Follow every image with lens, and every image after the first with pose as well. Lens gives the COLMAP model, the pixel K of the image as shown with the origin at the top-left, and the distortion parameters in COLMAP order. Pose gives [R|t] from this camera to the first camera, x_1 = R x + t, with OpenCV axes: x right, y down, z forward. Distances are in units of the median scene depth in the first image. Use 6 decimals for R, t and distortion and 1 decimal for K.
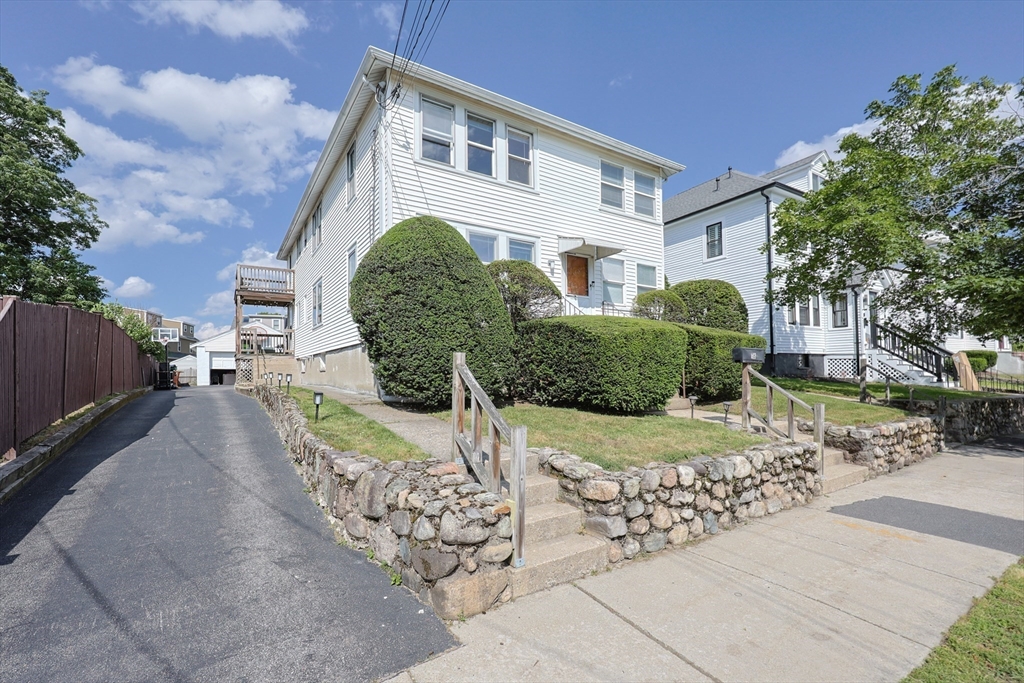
lens RADIAL K [[443.4, 0, 510.2], [0, 443.4, 364.2], [0, 0, 1]] dist [0.000654, 0.000020]
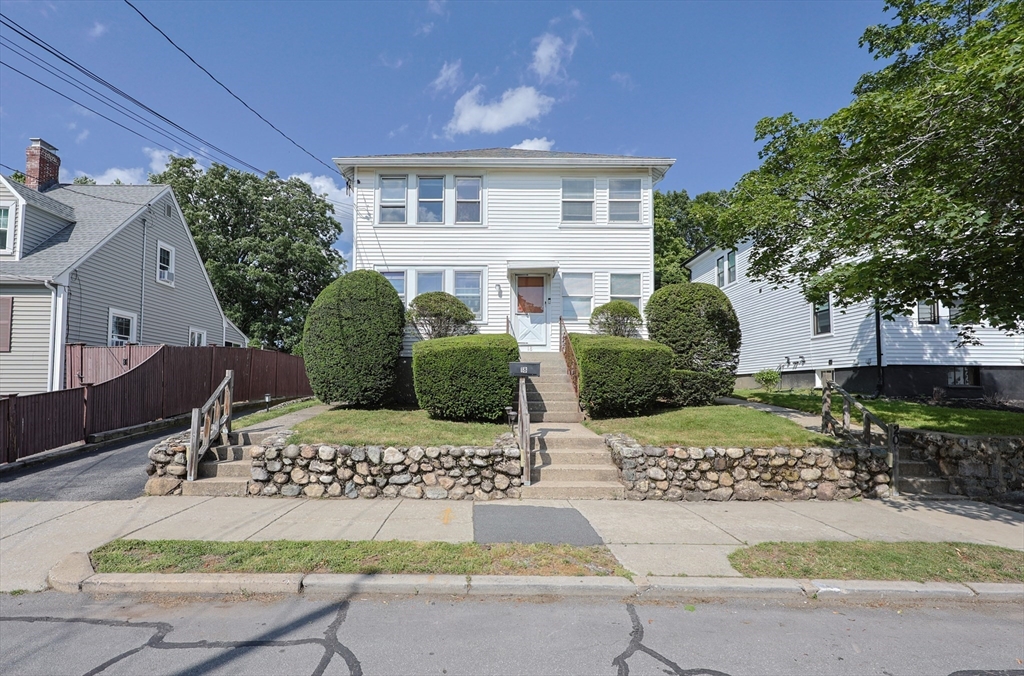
lens RADIAL K [[486.3, 0, 485.3], [0, 486.3, 362.0], [0, 0, 1]] dist [0.017380, -0.013884]
pose [[0.840858, -0.012053, -0.541121, 0.847890], [-0.005522, 0.999509, -0.030845, -0.002245], [0.541228, 0.028924, 0.840379, -0.043174]]
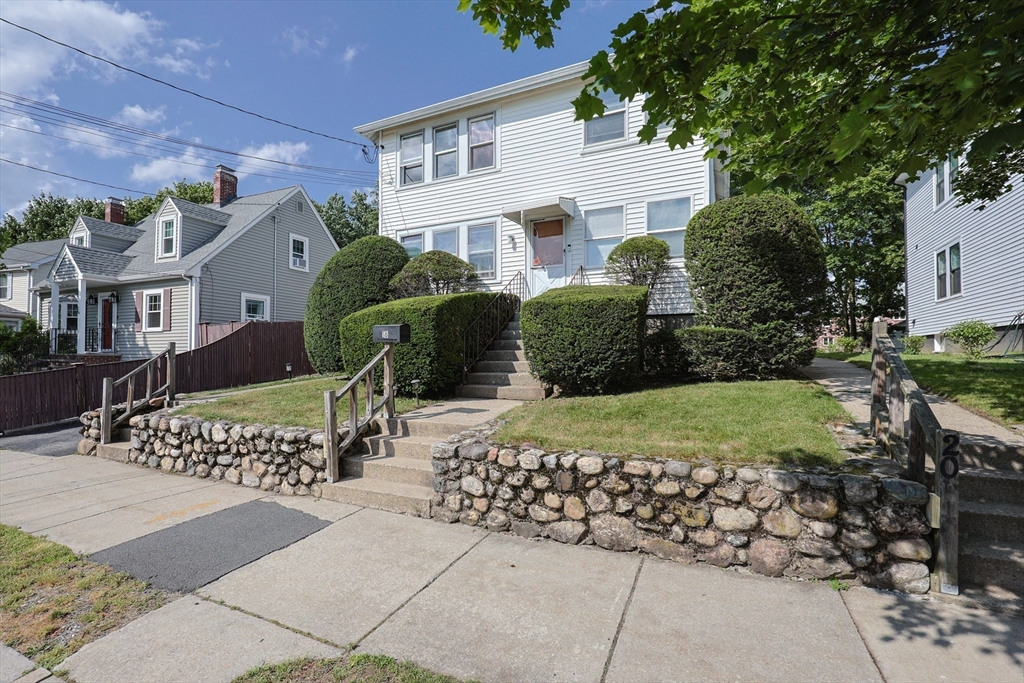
lens RADIAL K [[467.4, 0, 512.0], [0, 467.4, 341.5], [0, 0, 1]] dist [-0.002039, -0.000221]
pose [[0.530328, -0.014493, -0.847669, 1.099916], [0.011573, 0.999884, -0.009855, 0.004129], [0.847714, -0.004584, 0.530434, 0.550805]]
